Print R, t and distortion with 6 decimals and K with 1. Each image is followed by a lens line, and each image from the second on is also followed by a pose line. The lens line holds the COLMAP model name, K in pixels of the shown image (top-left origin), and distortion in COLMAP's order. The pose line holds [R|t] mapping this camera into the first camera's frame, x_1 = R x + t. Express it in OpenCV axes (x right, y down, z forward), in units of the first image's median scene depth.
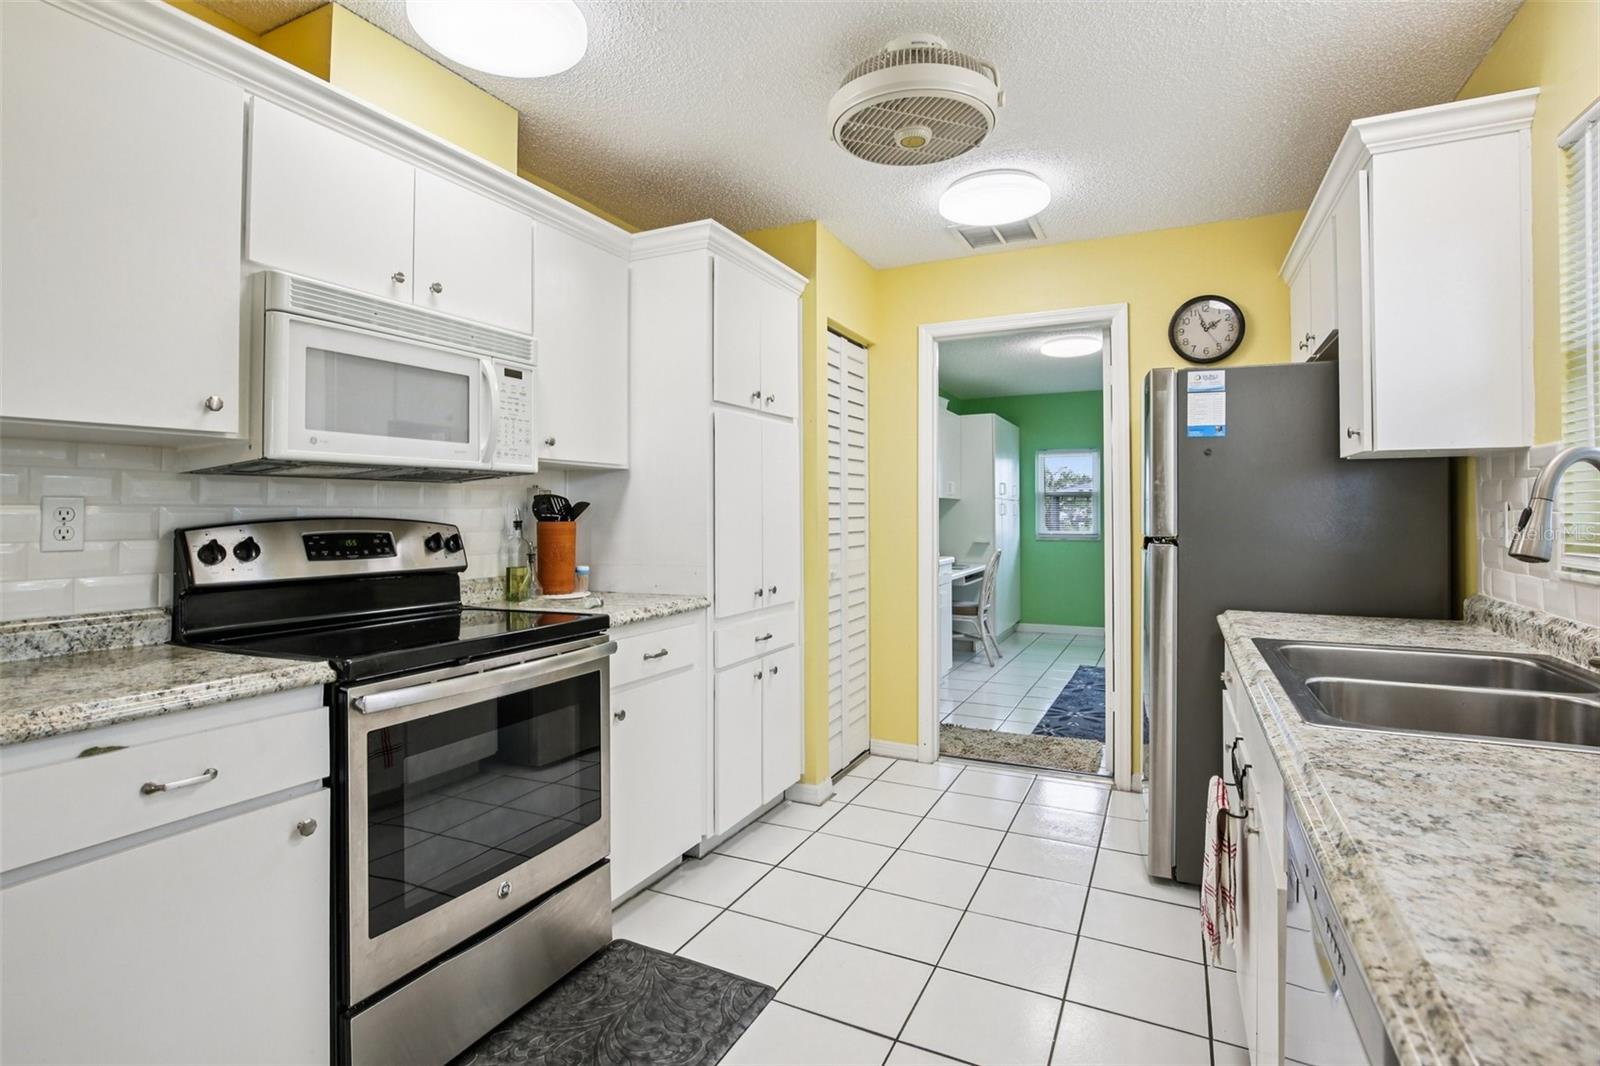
lens RADIAL K [[773.2, 0, 797.9], [0, 773.2, 499.8], [0, 0, 1]] dist [-0.003678, -0.000279]
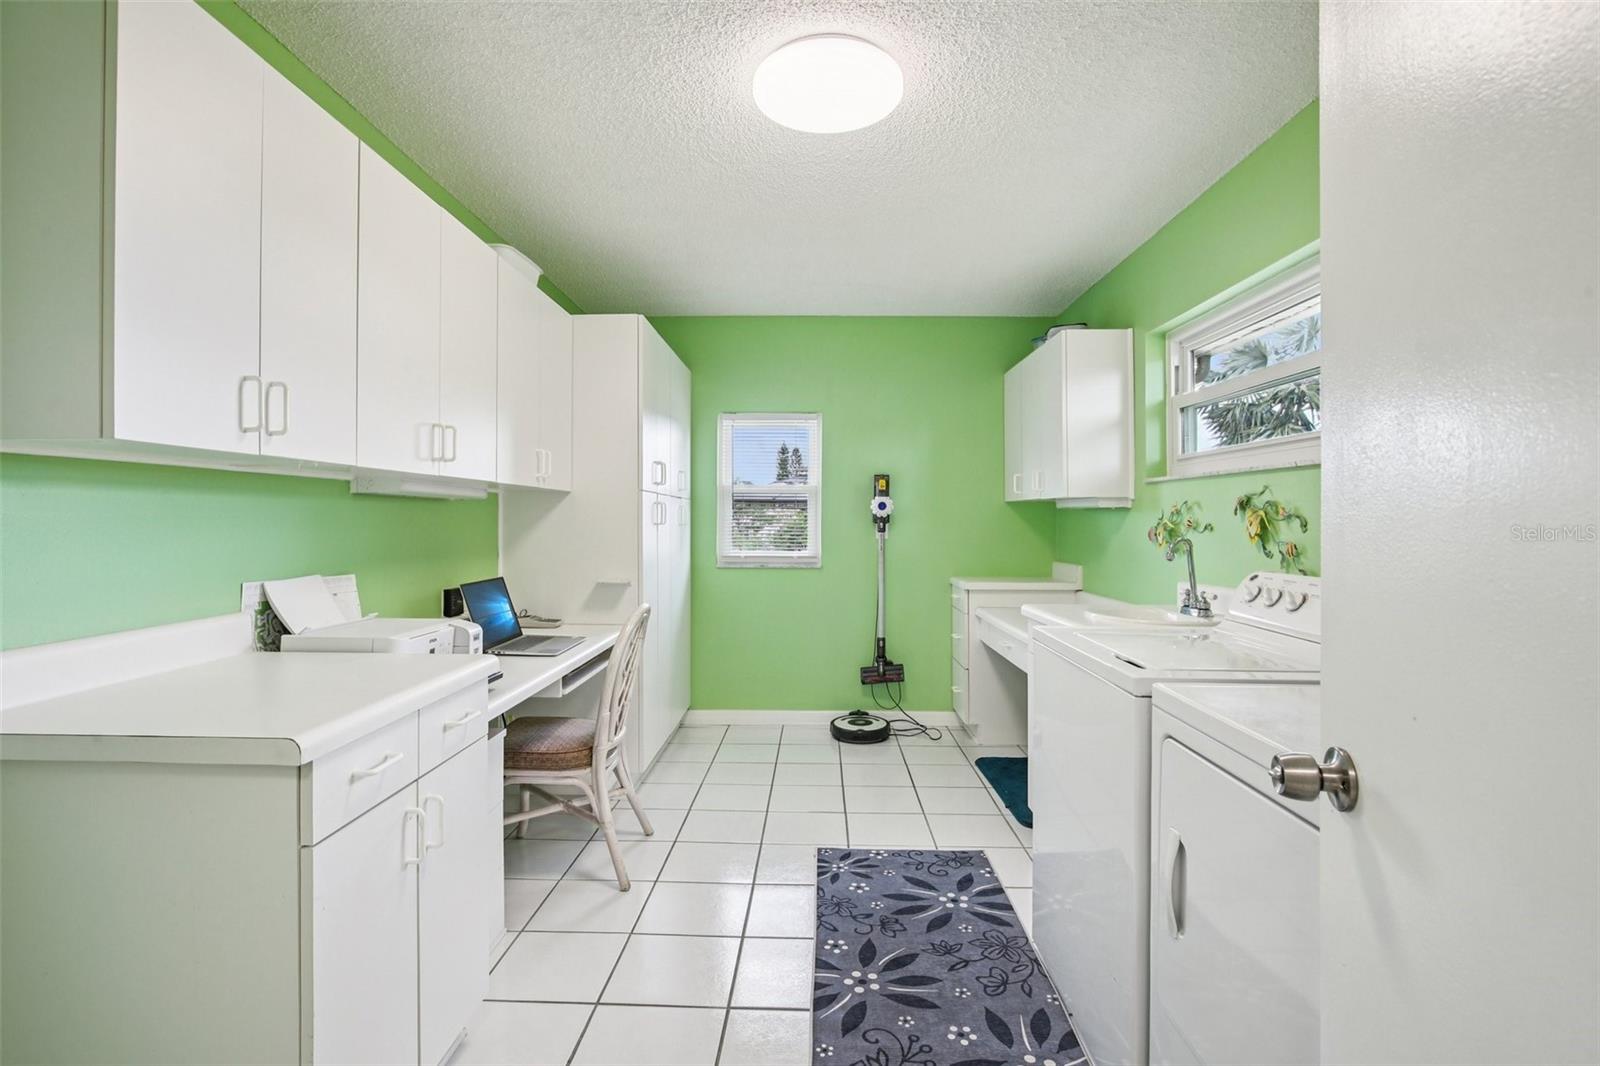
lens RADIAL K [[753.3, 0, 792.9], [0, 753.3, 521.7], [0, 0, 1]] dist [-0.002859, -0.000041]
pose [[0.914899, 0.001887, 0.403679, 0.331937], [-0.008647, 0.999851, 0.014925, 0.020412], [-0.403591, -0.017146, 0.914779, 1.159066]]
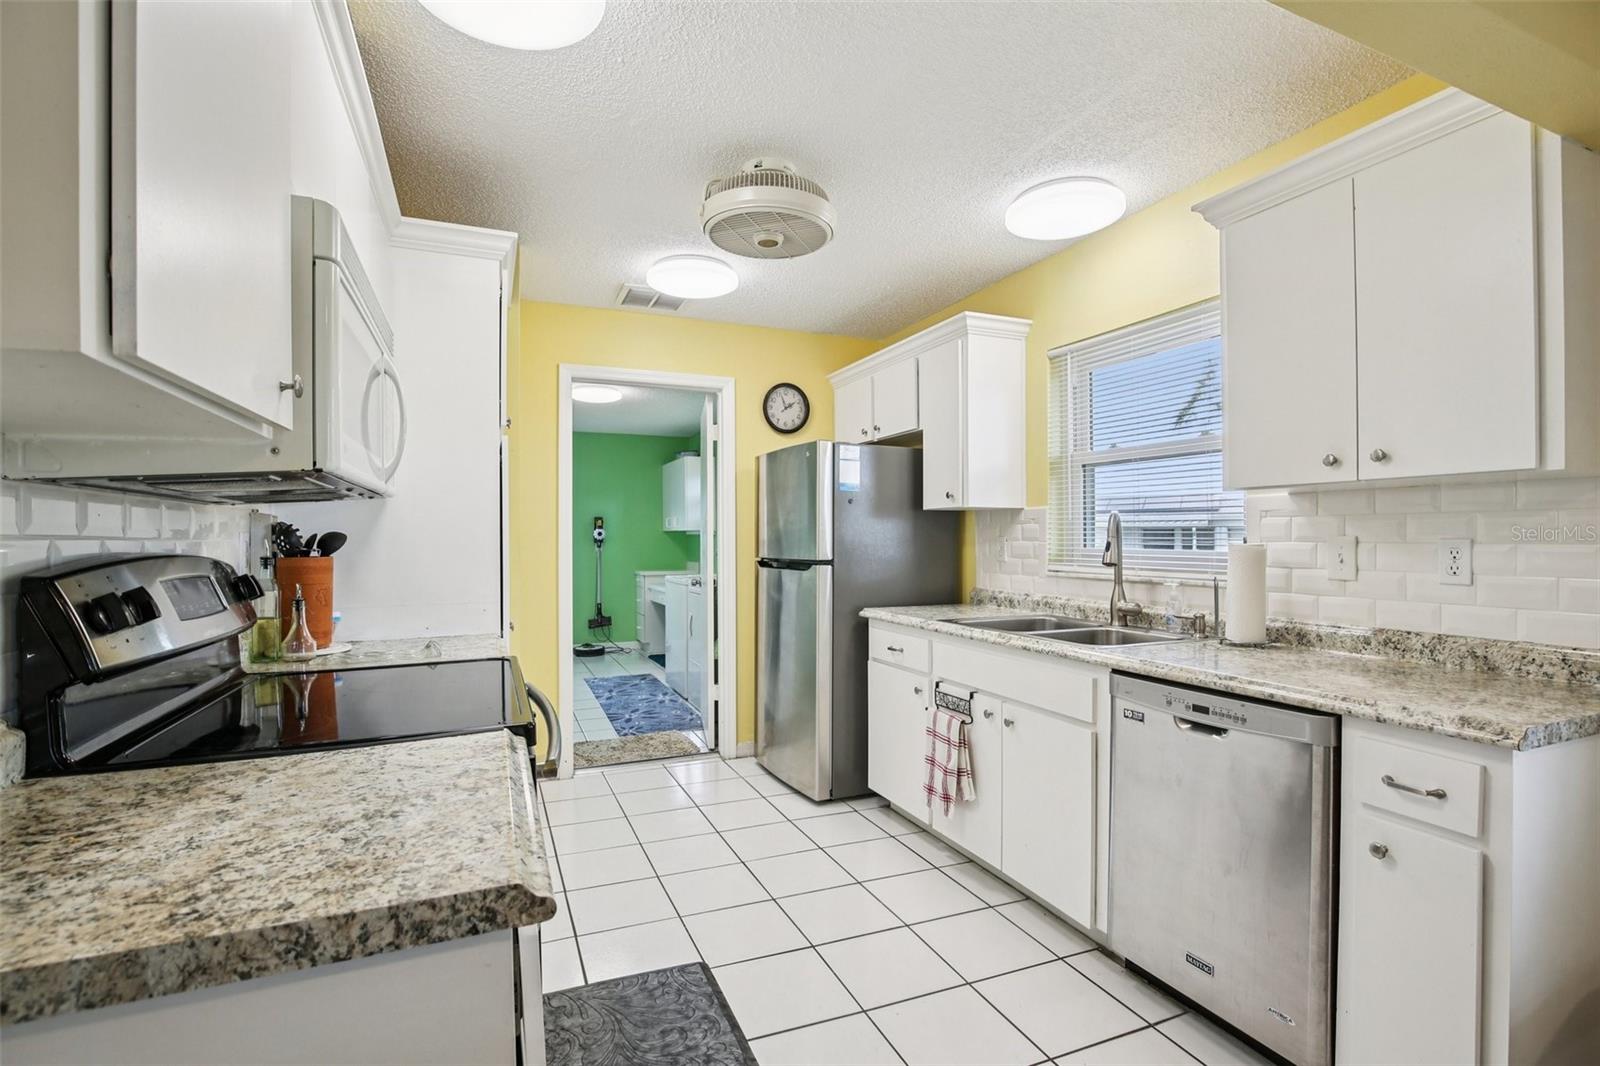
lens RADIAL K [[740.2, 0, 802.4], [0, 740.2, 550.0], [0, 0, 1]] dist [-0.020903, 0.000311]
pose [[0.661156, -0.009702, 0.750186, -0.434764], [-0.011468, 0.999669, 0.023036, -0.000746], [-0.750161, -0.023833, 0.660826, 0.109789]]
